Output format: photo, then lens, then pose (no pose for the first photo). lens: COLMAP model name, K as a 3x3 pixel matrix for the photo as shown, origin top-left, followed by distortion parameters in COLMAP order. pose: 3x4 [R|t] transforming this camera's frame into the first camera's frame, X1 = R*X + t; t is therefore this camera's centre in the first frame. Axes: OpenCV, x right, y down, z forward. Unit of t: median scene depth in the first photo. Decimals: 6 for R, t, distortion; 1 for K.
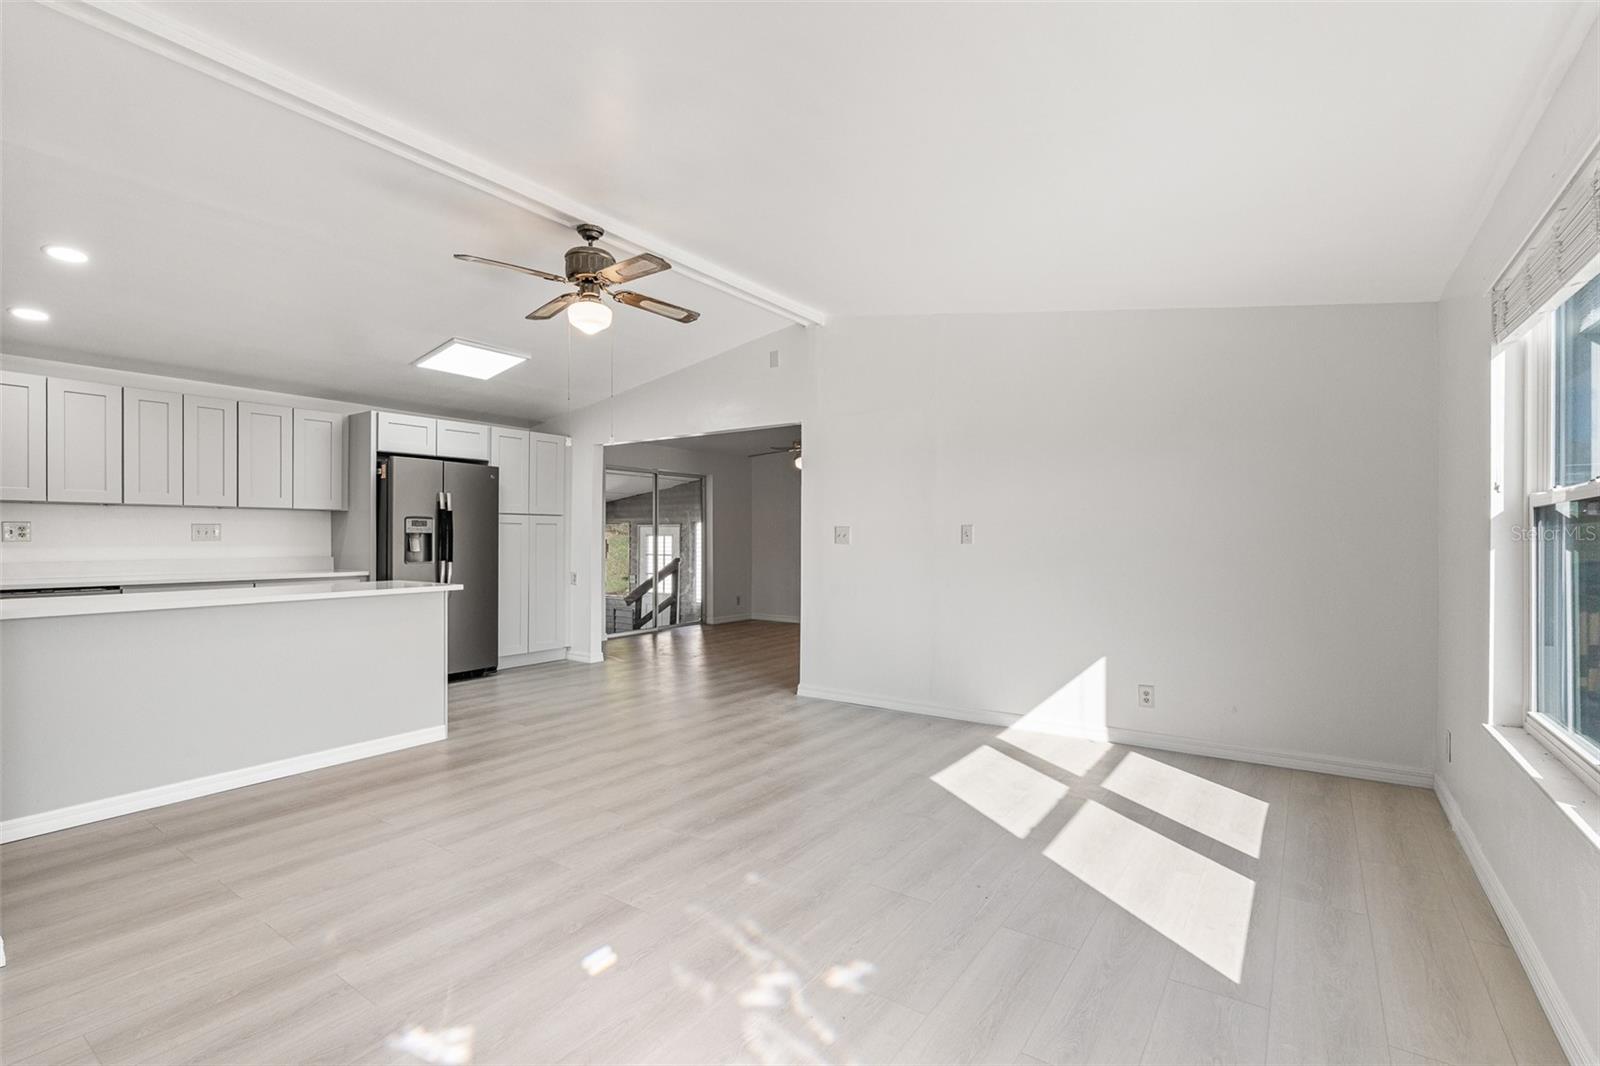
lens RADIAL K [[714.8, 0, 805.9], [0, 714.8, 533.1], [0, 0, 1]] dist [-0.011211, 0.001339]
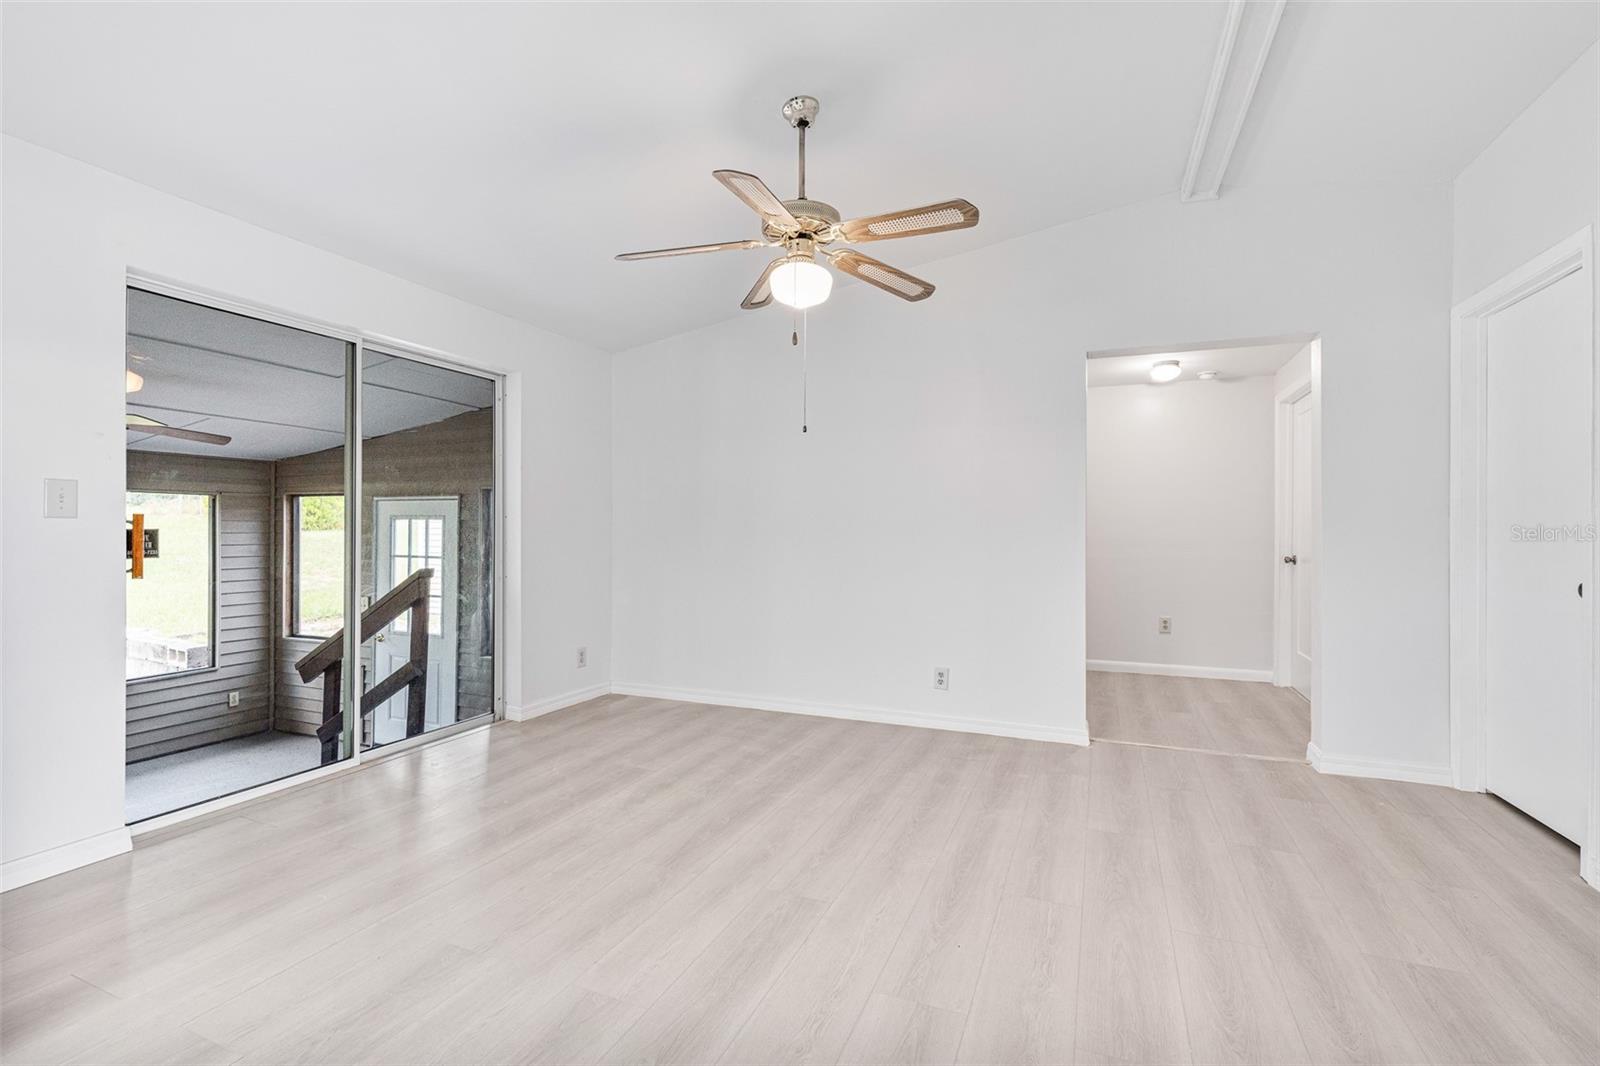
lens RADIAL K [[714.8, 0, 799.5], [0, 714.8, 542.7], [0, 0, 1]] dist [-0.011211, 0.001339]
pose [[0.979135, 0.002496, 0.203196, -0.094745], [-0.007035, 0.999741, 0.021621, 0.017315], [-0.203089, -0.022600, 0.978899, 0.976034]]
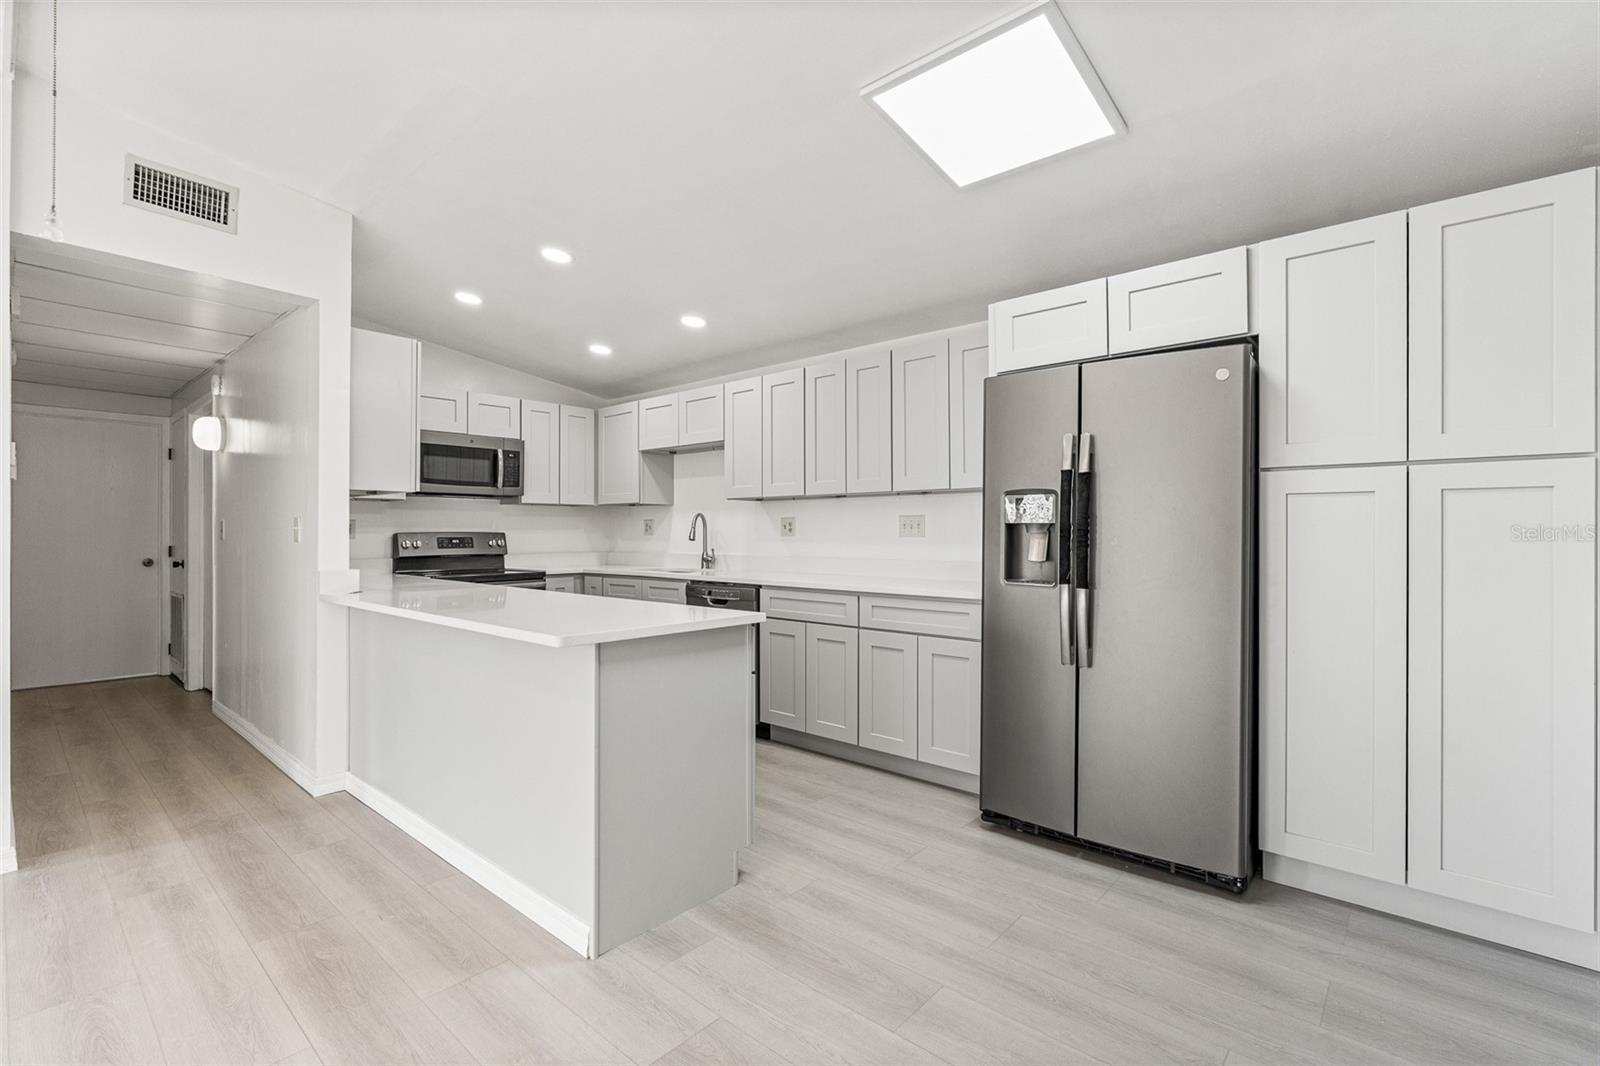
lens RADIAL K [[714.8, 0, 800.9], [0, 714.8, 529.2], [0, 0, 1]] dist [-0.011211, 0.001339]
pose [[-0.118571, -0.004796, -0.992934, -0.040568], [0.005276, 0.999971, -0.005460, 0.005544], [0.992932, -0.005887, -0.118542, 0.911258]]
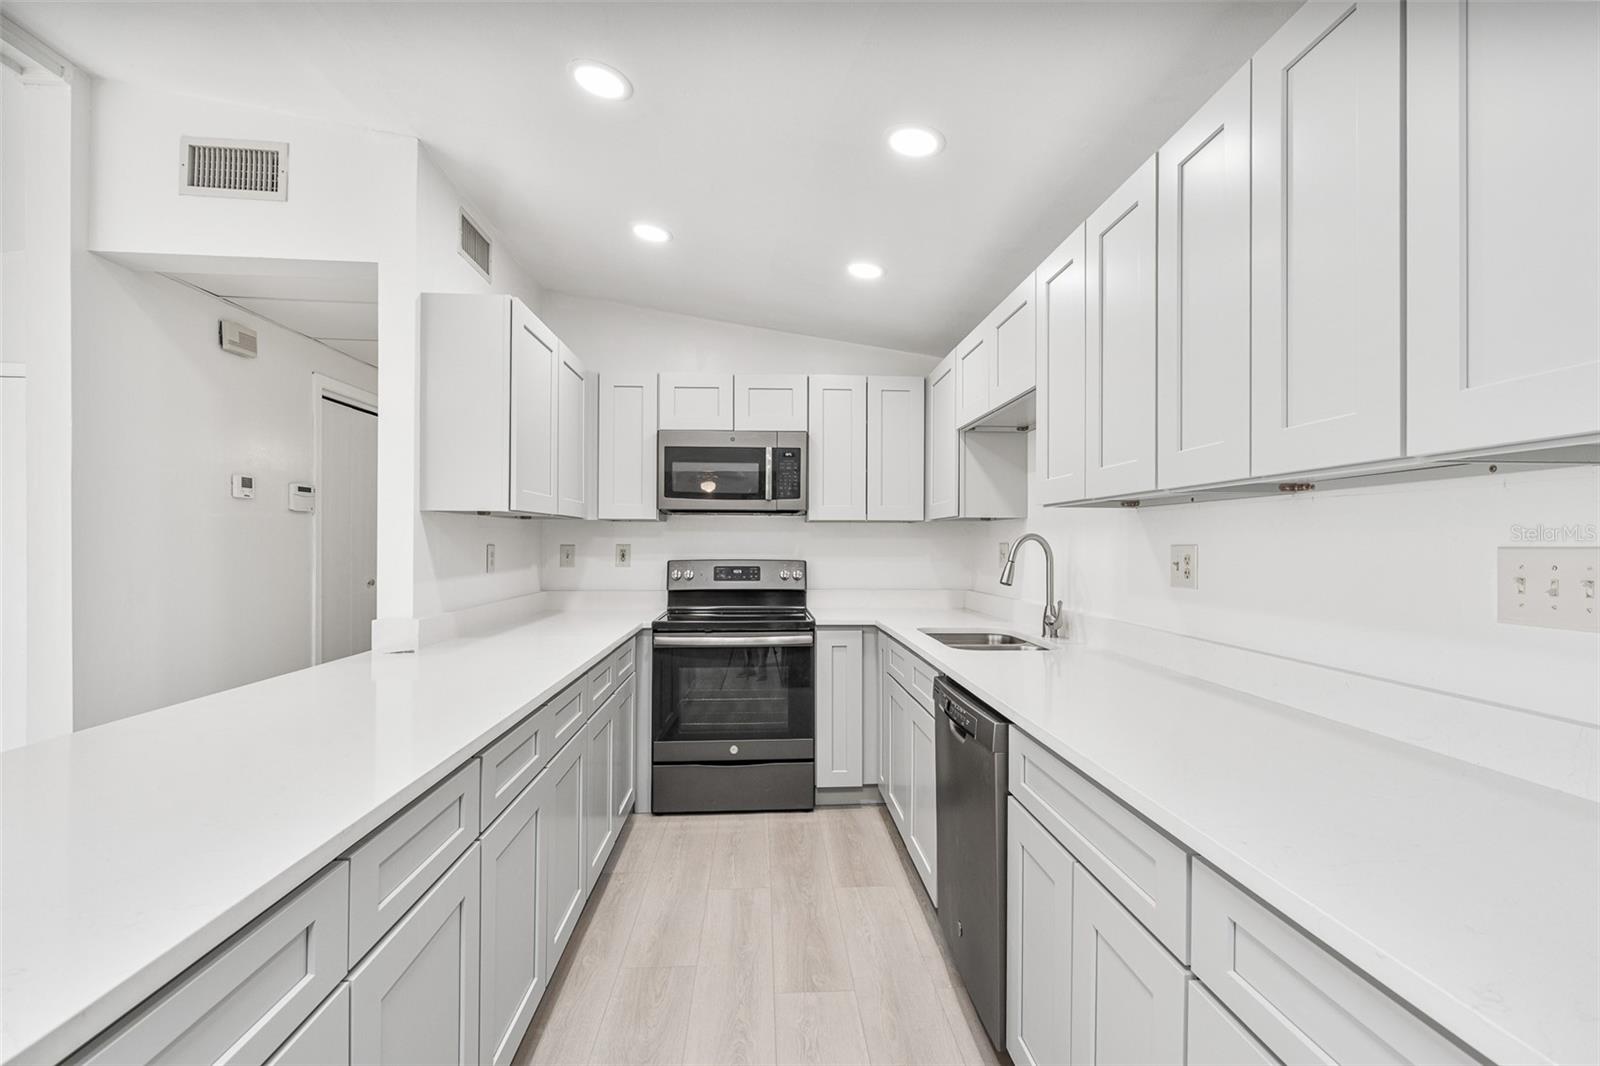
lens RADIAL K [[714.8, 0, 805.9], [0, 714.8, 542.5], [0, 0, 1]] dist [-0.011211, 0.001339]
pose [[-0.788881, -0.005016, -0.614526, -0.511089], [-0.002702, 0.999985, -0.004693, -0.011707], [0.614541, -0.002042, -0.788883, 0.963454]]
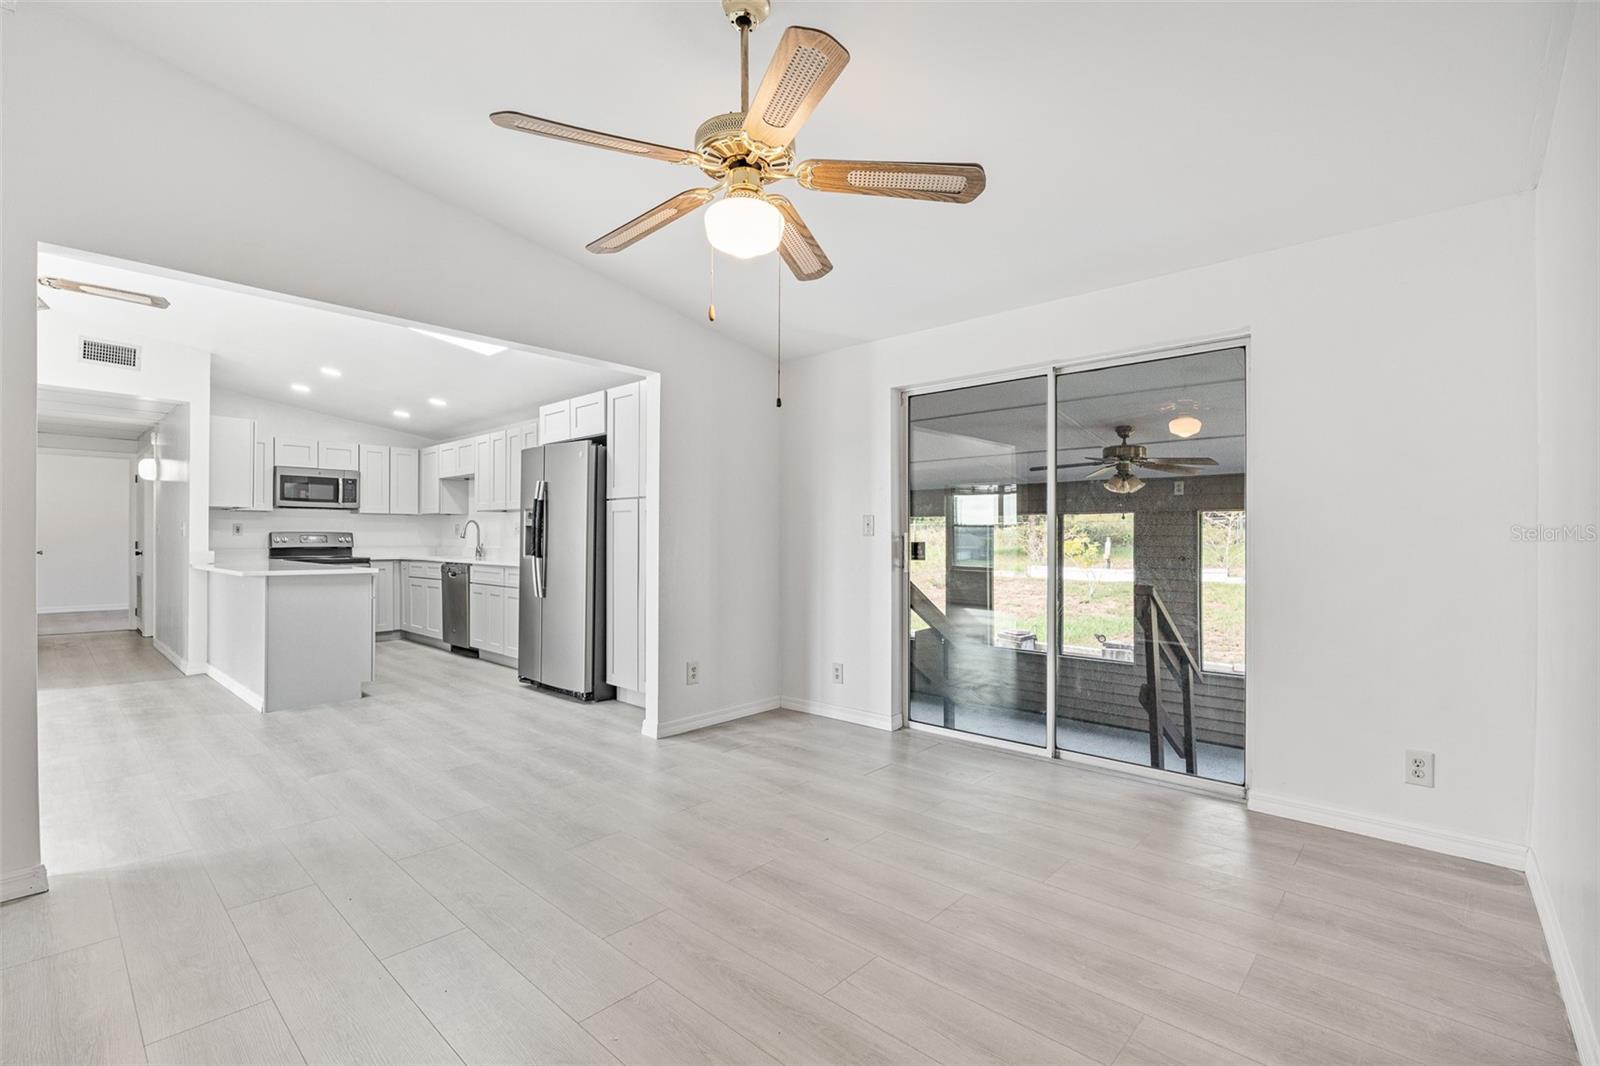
lens RADIAL K [[714.8, 0, 807.6], [0, 714.8, 539.5], [0, 0, 1]] dist [-0.011211, 0.001339]
pose [[-0.135170, -0.000378, -0.990822, 0.350973], [0.001581, 0.999999, -0.000597, 0.019022], [0.990821, -0.001647, -0.135169, 1.506280]]
